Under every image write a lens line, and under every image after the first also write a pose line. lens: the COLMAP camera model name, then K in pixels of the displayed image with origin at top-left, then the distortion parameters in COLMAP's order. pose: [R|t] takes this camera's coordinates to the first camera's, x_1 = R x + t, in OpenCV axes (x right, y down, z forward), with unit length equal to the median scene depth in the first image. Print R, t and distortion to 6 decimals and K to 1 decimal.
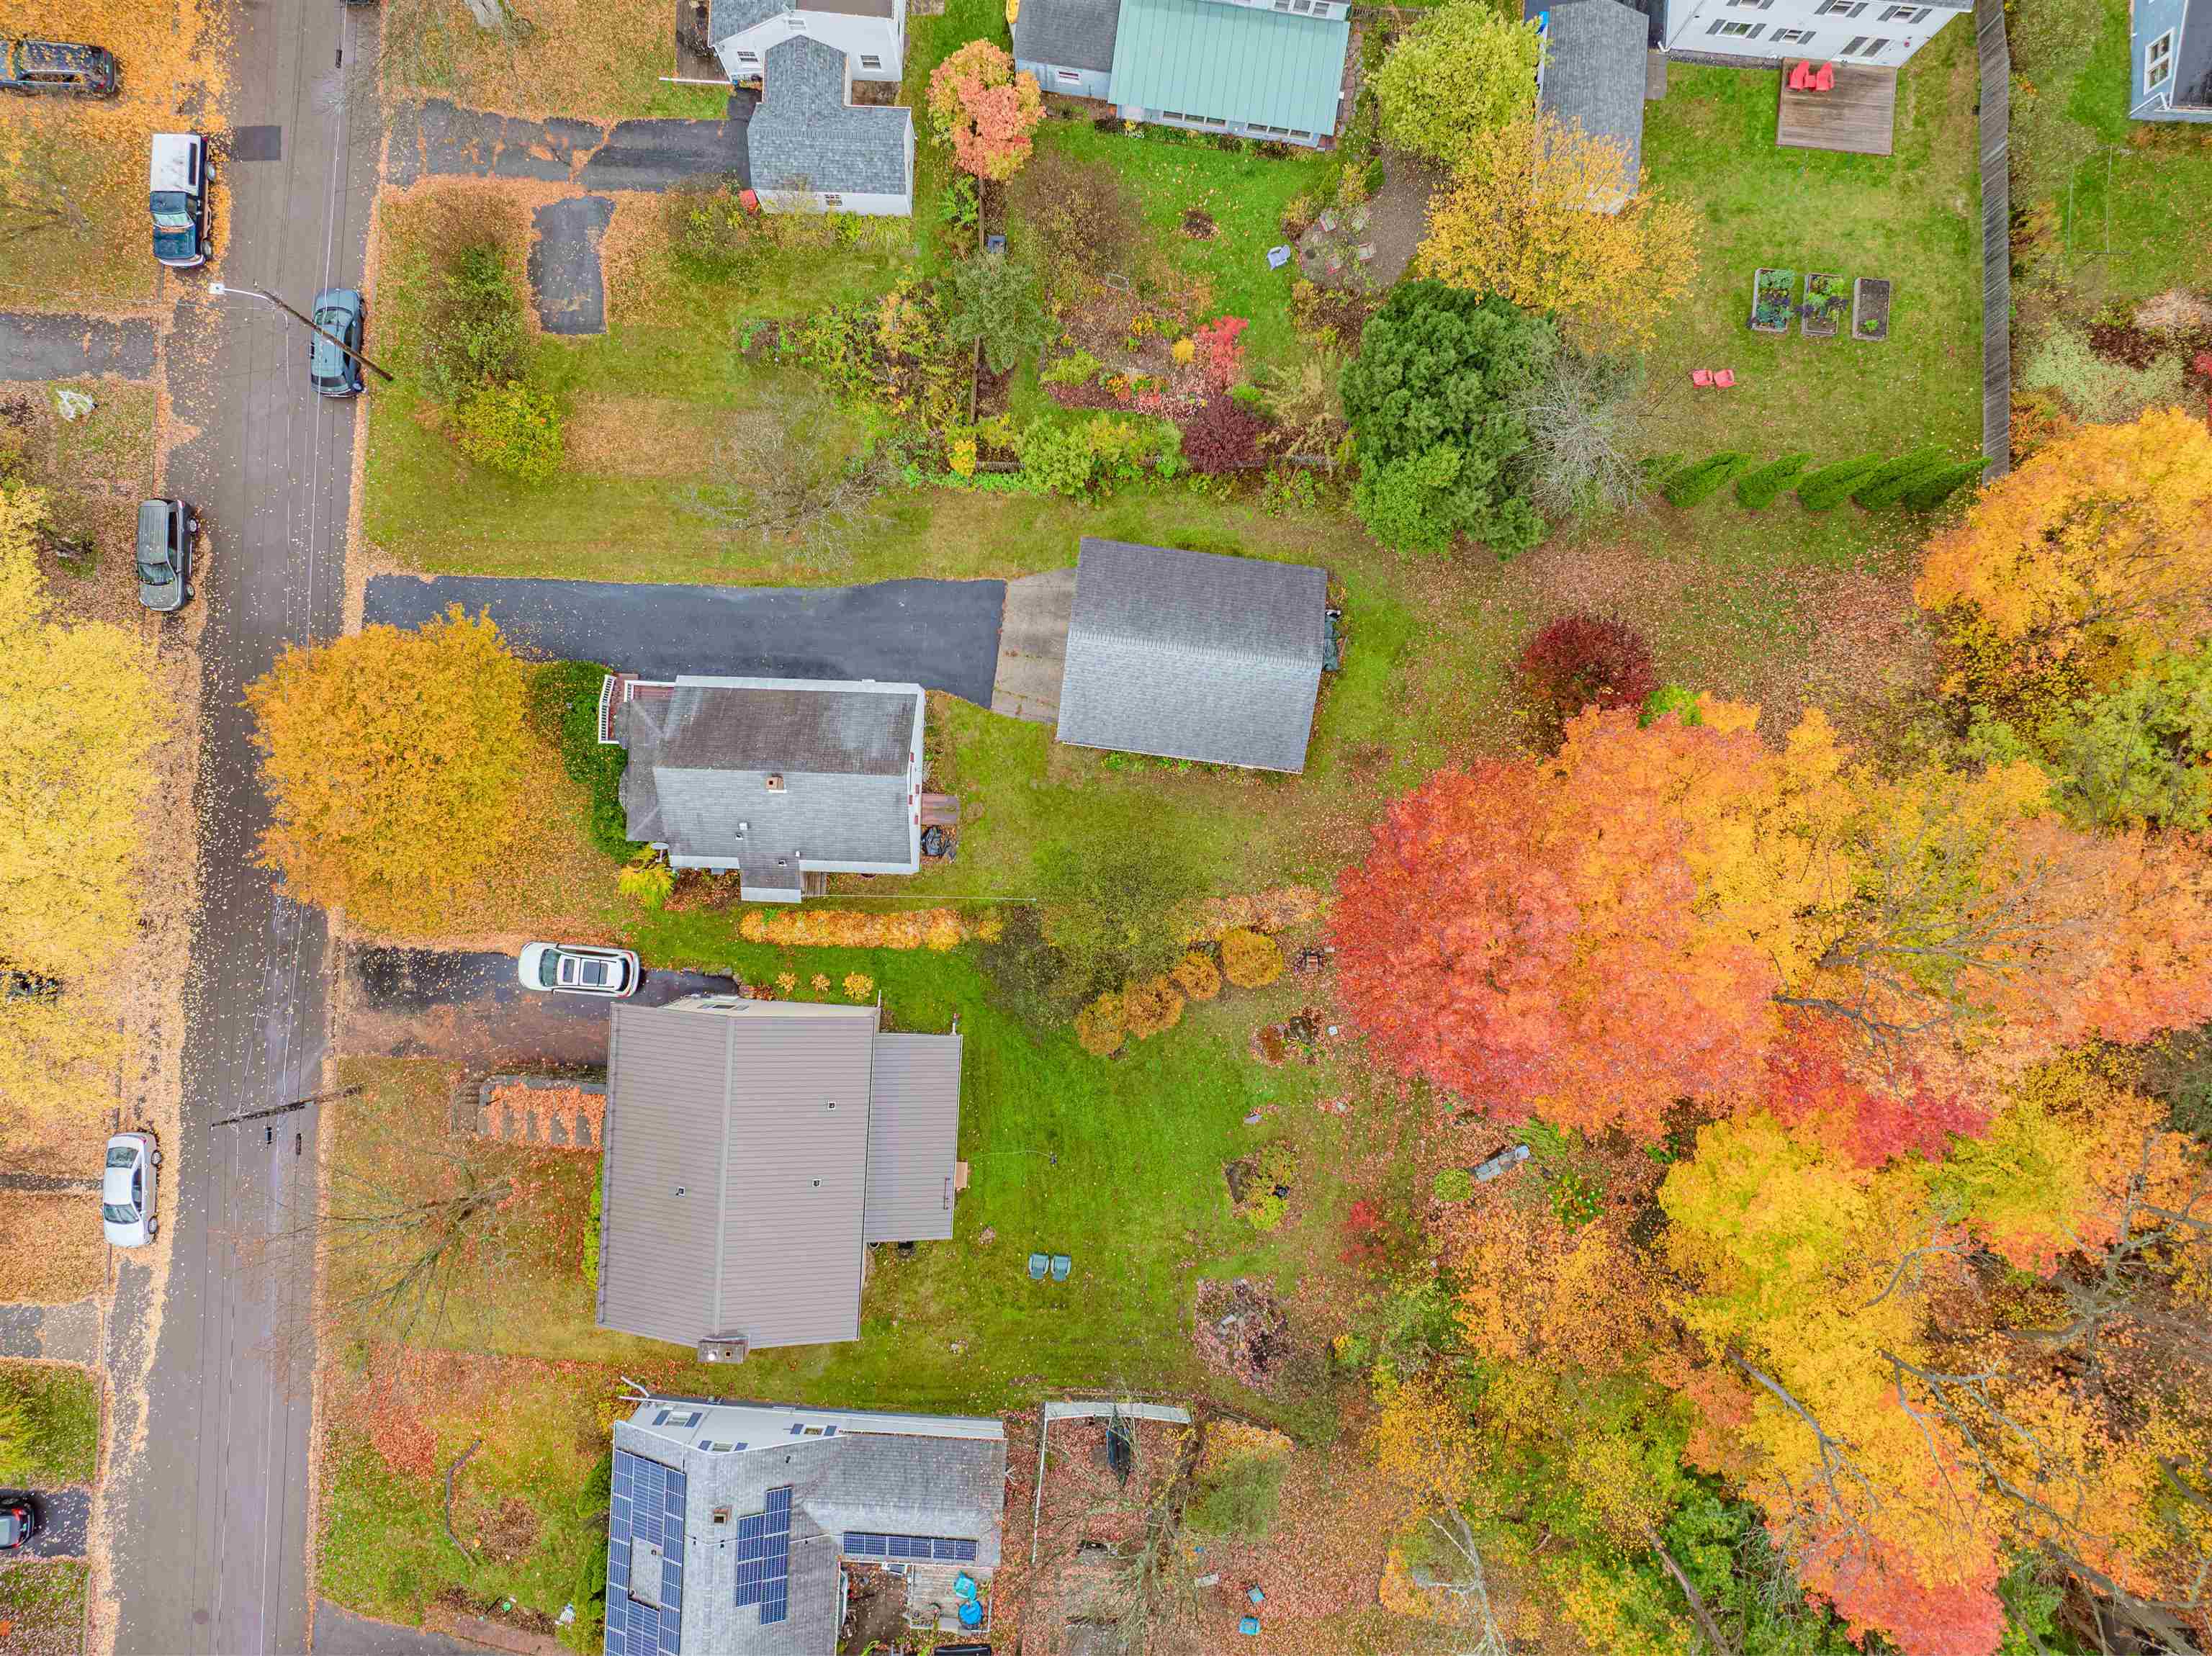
lens RADIAL K [[1558.3, 0, 1106.0], [0, 1558.3, 828.0], [0, 0, 1]] dist [-0.051892, 0.030410]
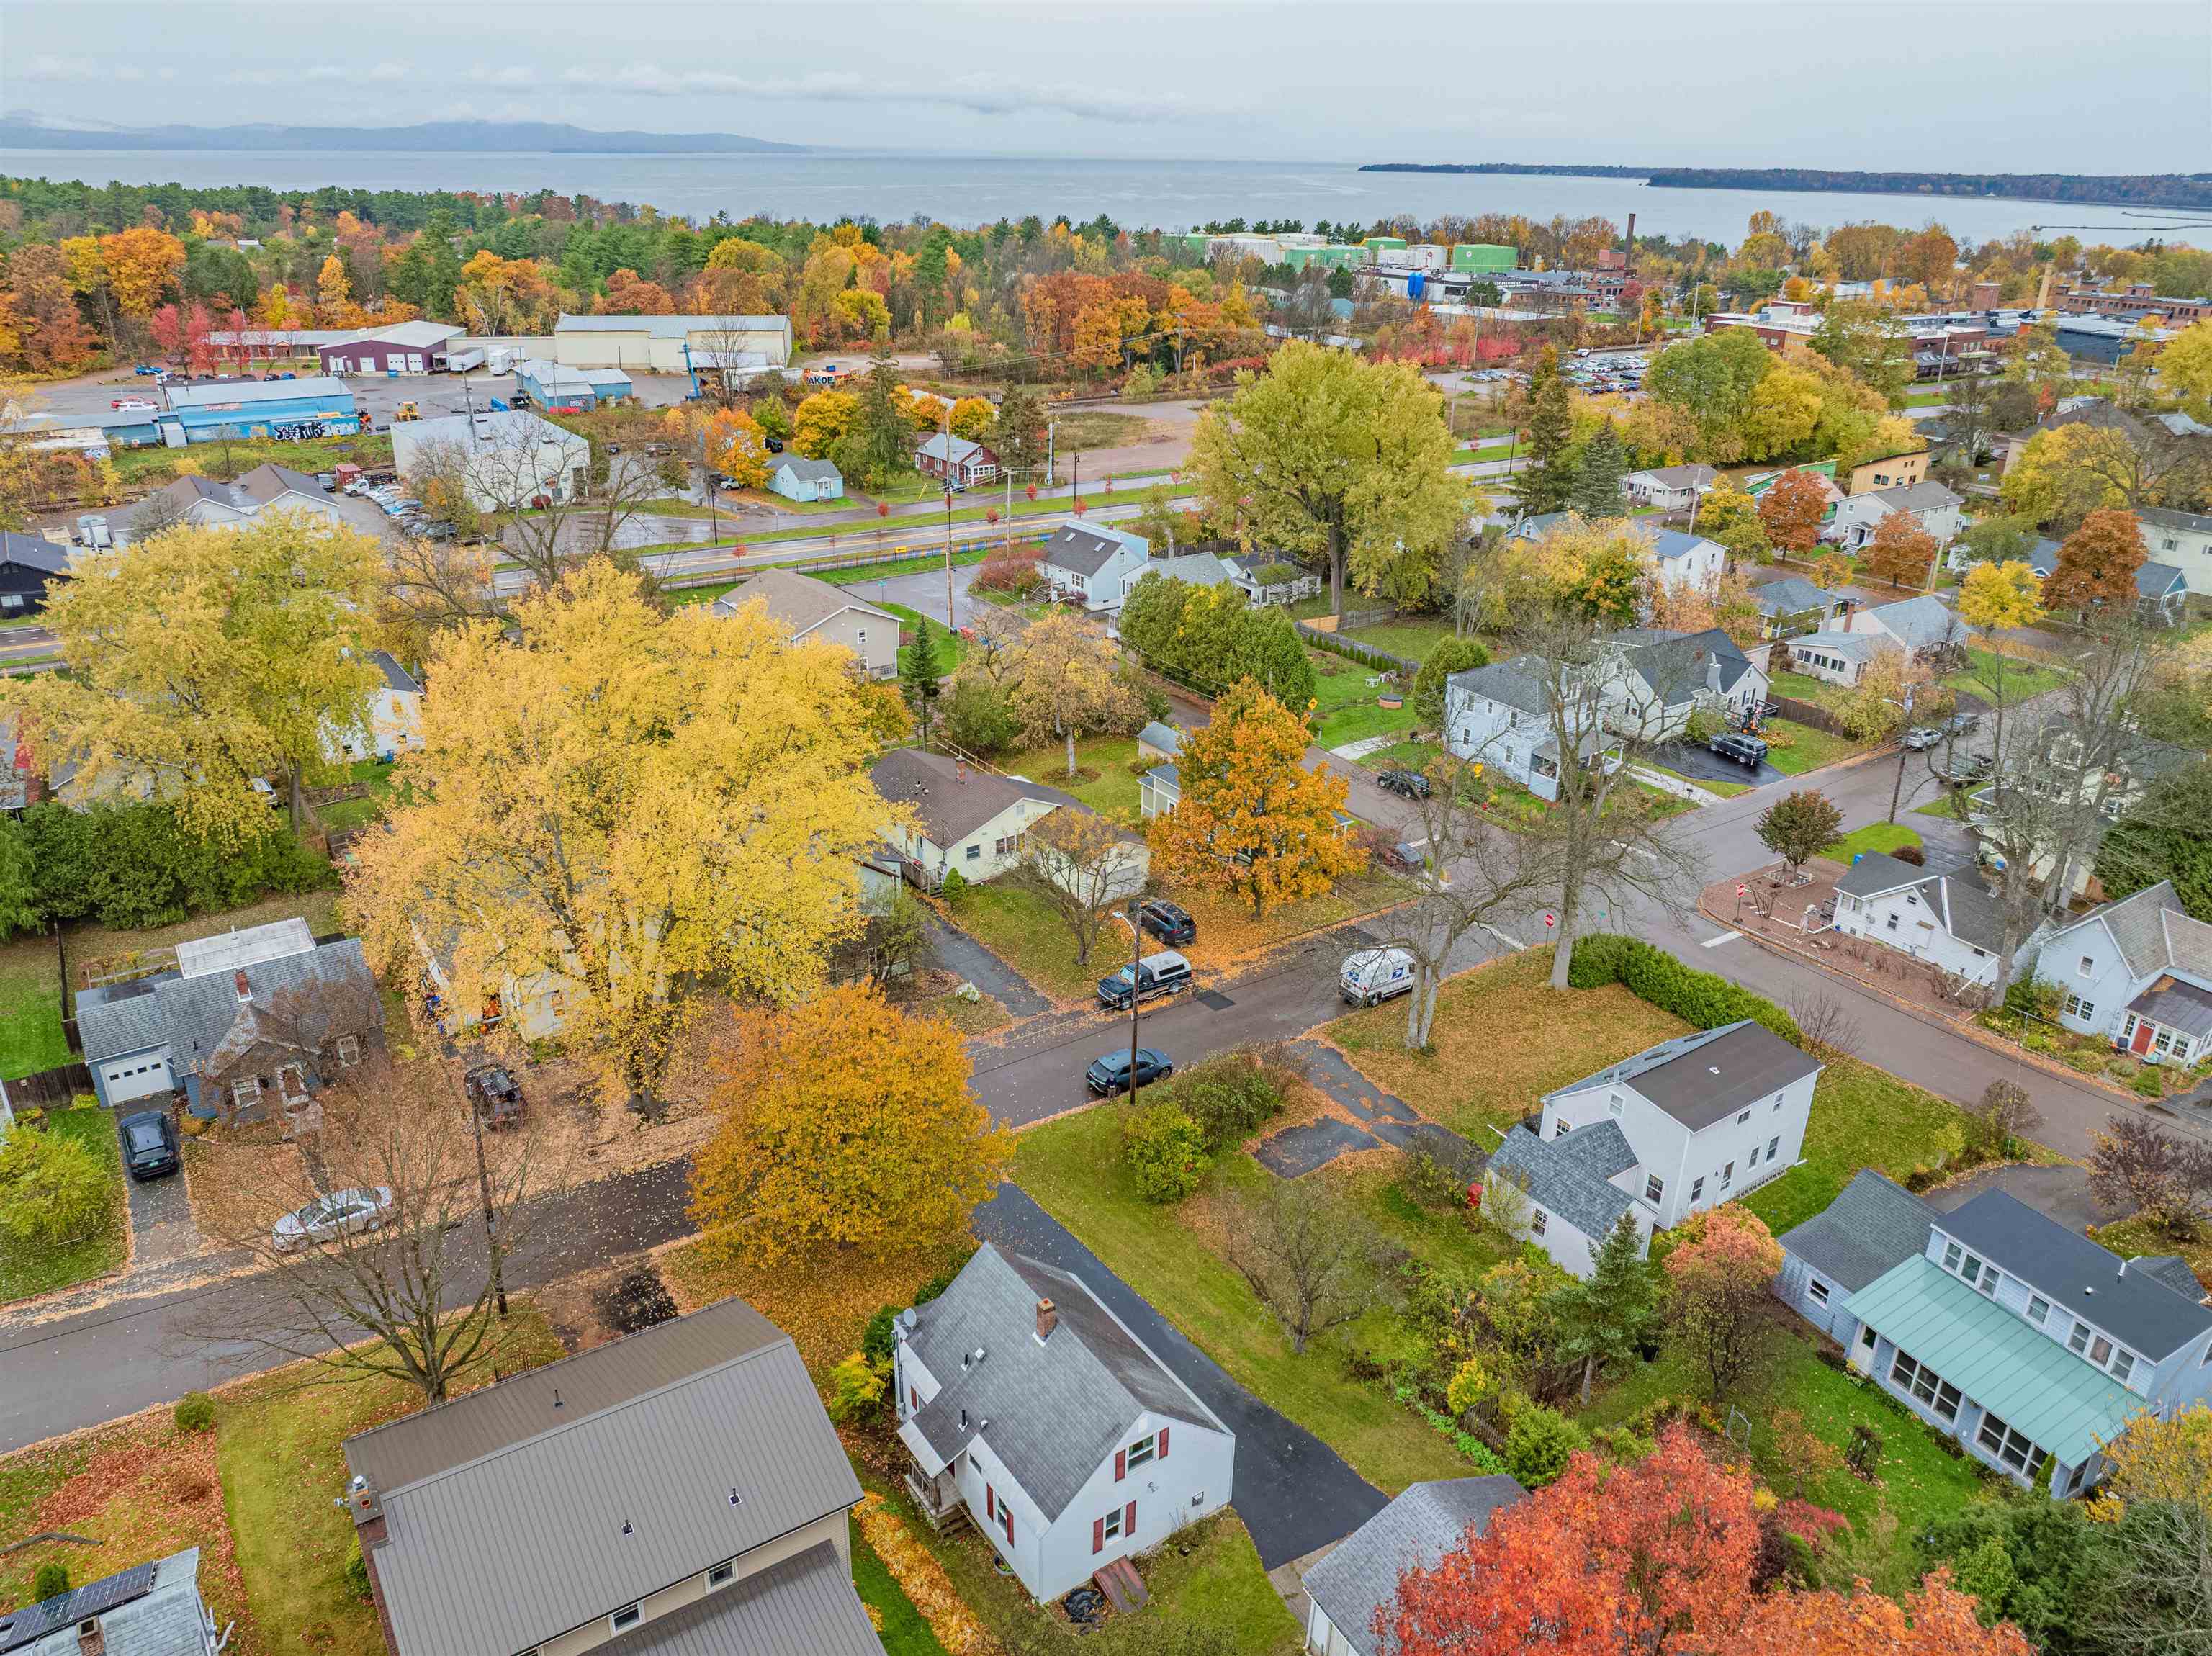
lens RADIAL K [[1558.3, 0, 1106.0], [0, 1558.3, 828.0], [0, 0, 1]] dist [-0.051892, 0.030410]
pose [[0.593979, 0.307479, -0.743401, 0.335476], [-0.804432, 0.216832, -0.553058, 0.332427], [-0.008861, 0.926521, 0.376140, 0.376305]]
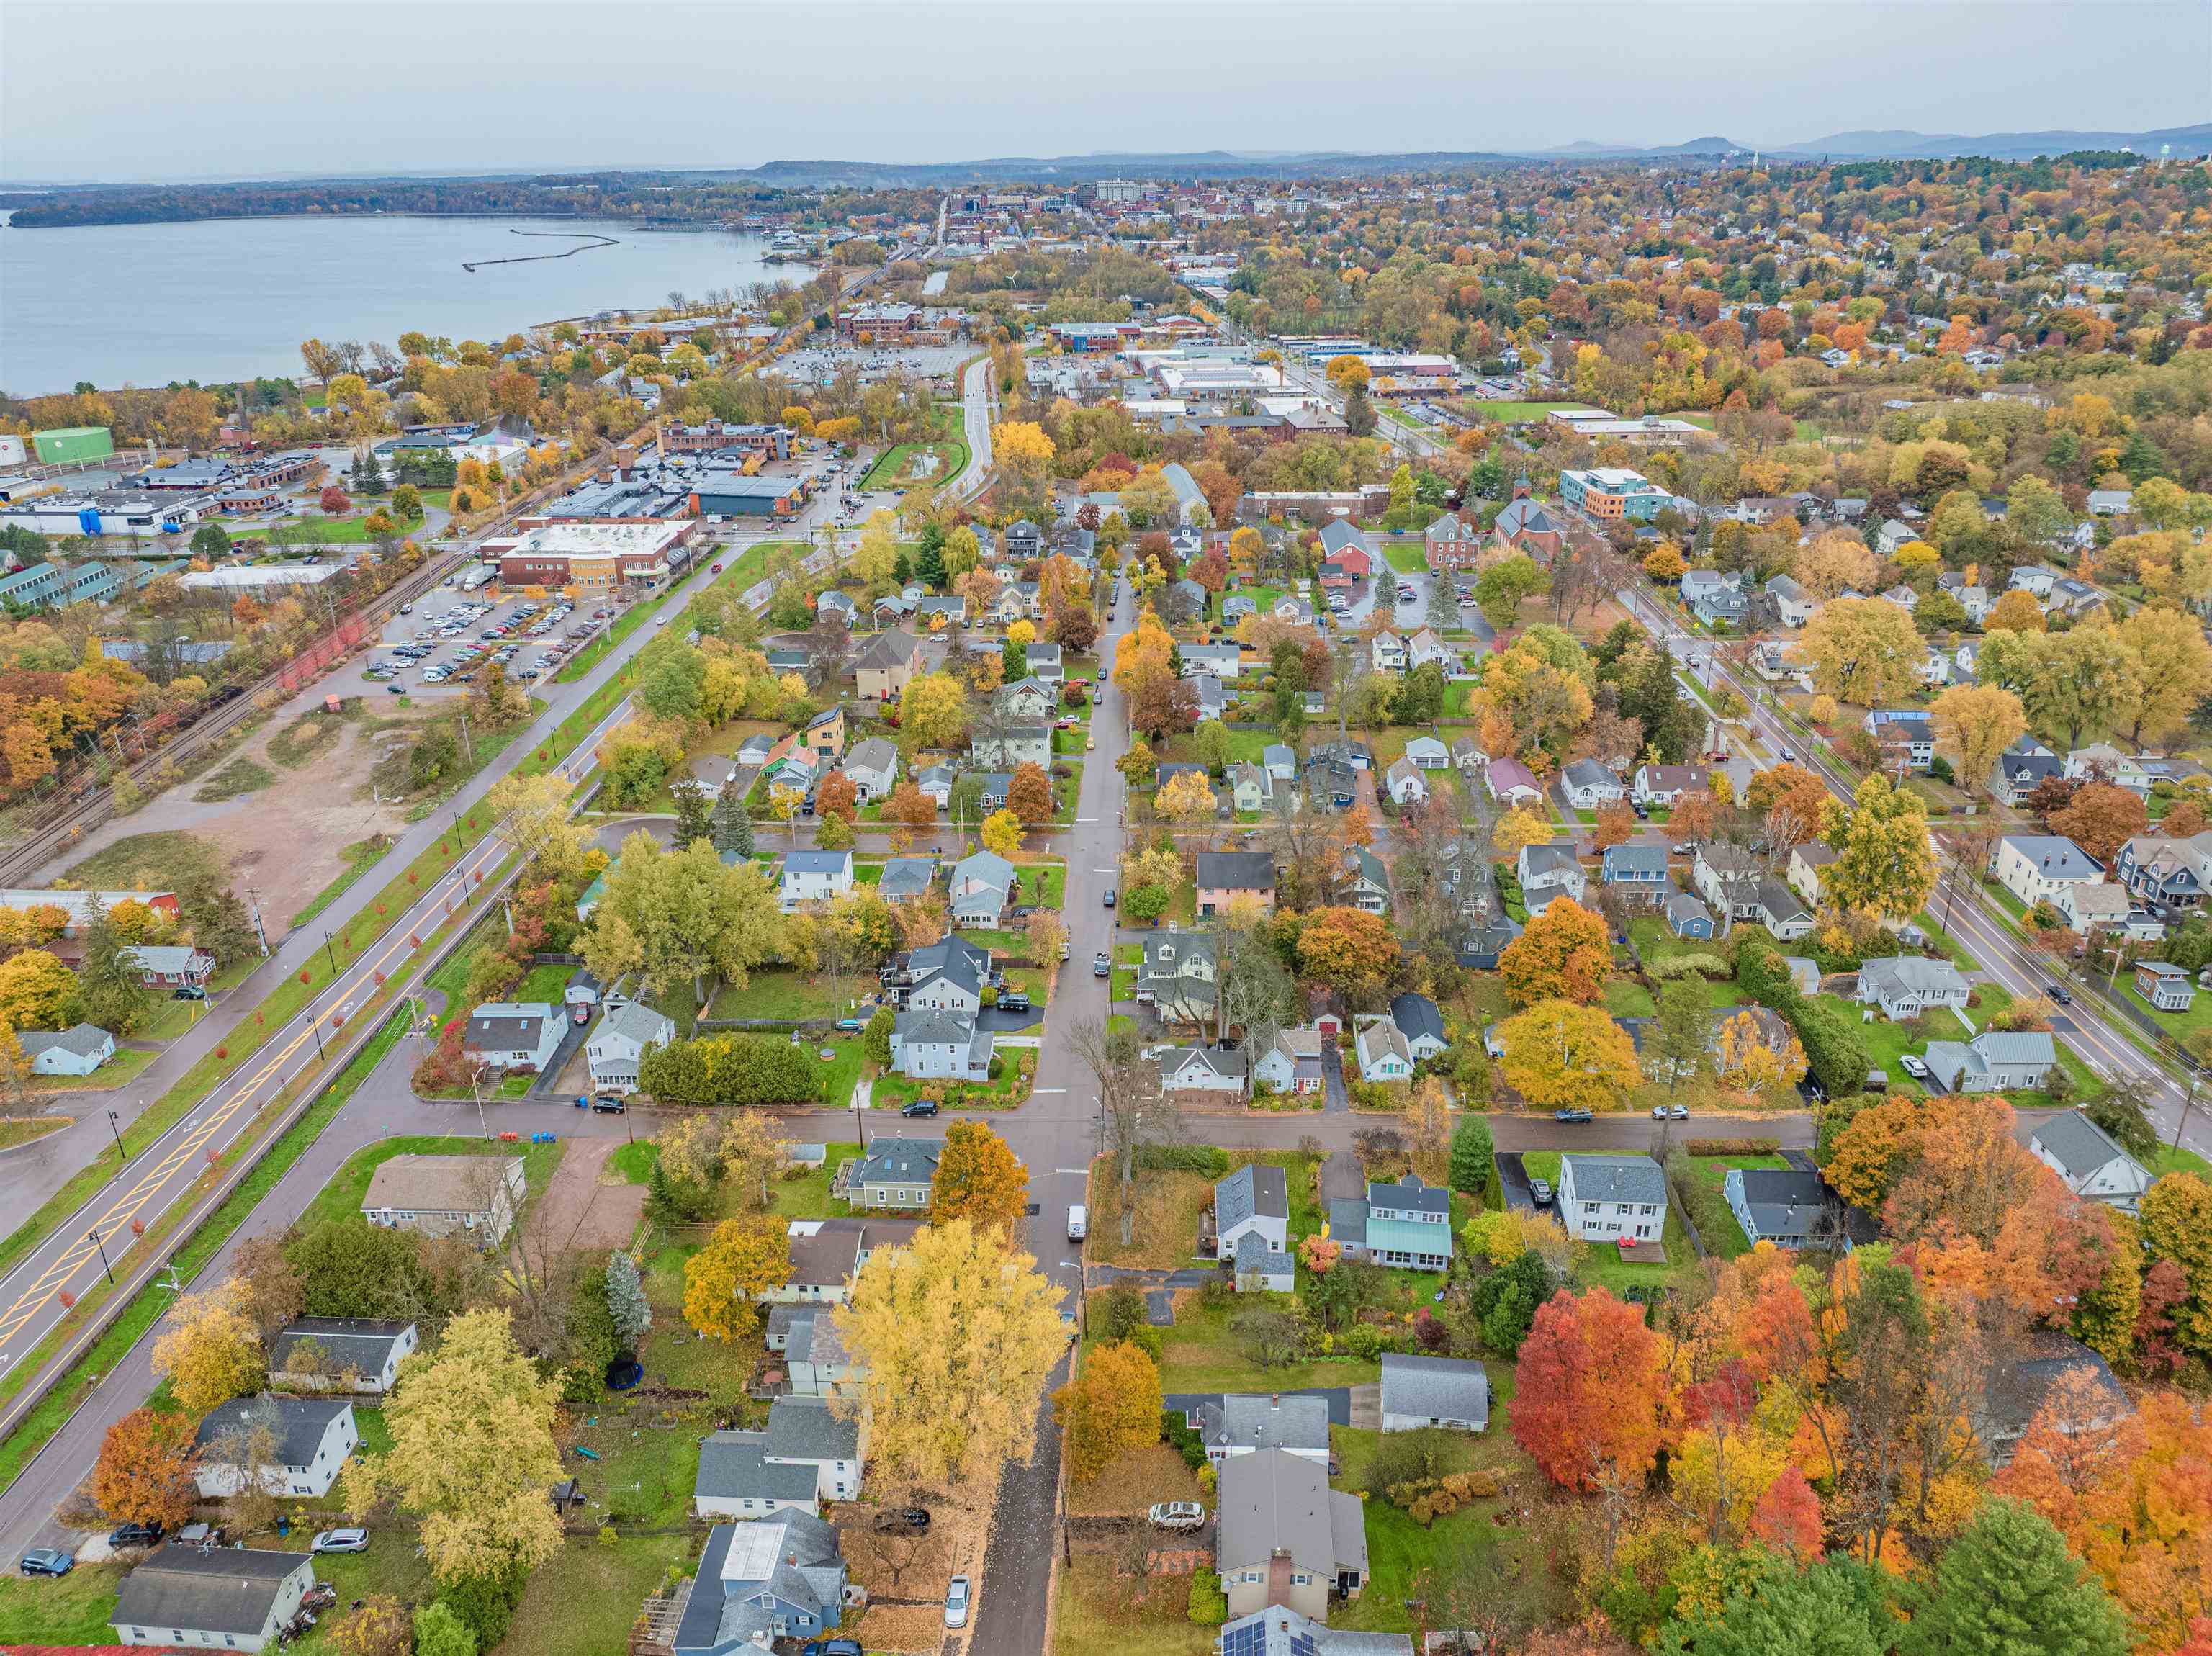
lens RADIAL K [[1558.3, 0, 1106.0], [0, 1558.3, 828.0], [0, 0, 1]] dist [-0.051892, 0.030410]
pose [[0.999440, -0.023960, -0.023342, -0.365417], [-0.012133, 0.390623, -0.920471, 1.712845], [0.031173, 0.920239, 0.390114, -0.738845]]
